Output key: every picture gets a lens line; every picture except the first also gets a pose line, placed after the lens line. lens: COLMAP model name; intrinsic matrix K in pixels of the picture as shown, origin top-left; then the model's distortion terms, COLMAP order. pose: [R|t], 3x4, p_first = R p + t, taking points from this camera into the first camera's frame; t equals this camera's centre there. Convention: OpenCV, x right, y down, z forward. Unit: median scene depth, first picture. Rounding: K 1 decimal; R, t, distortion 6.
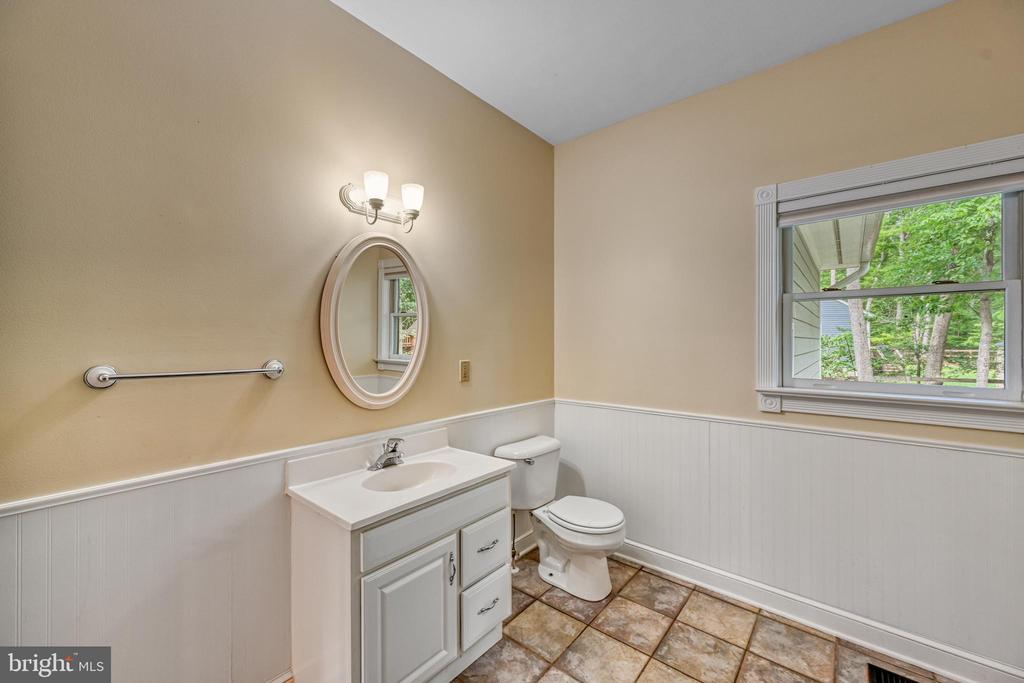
lens RADIAL K [[405.9, 0, 513.0], [0, 405.9, 342.7], [0, 0, 1]] dist [0.003331, 0.000601]
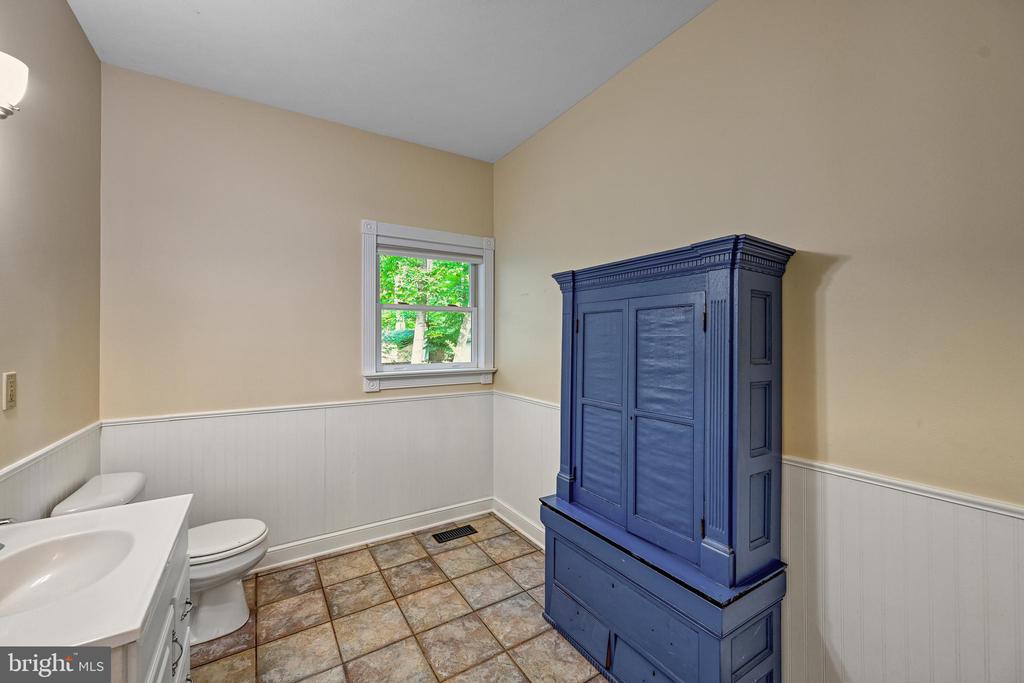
lens RADIAL K [[405.9, 0, 509.7], [0, 405.9, 337.9], [0, 0, 1]] dist [0.003331, 0.000601]
pose [[0.328102, -0.001535, 0.944641, -0.479697], [0.007988, 0.999967, -0.001150, 0.000415], [-0.944609, 0.007923, 0.328103, 0.142598]]
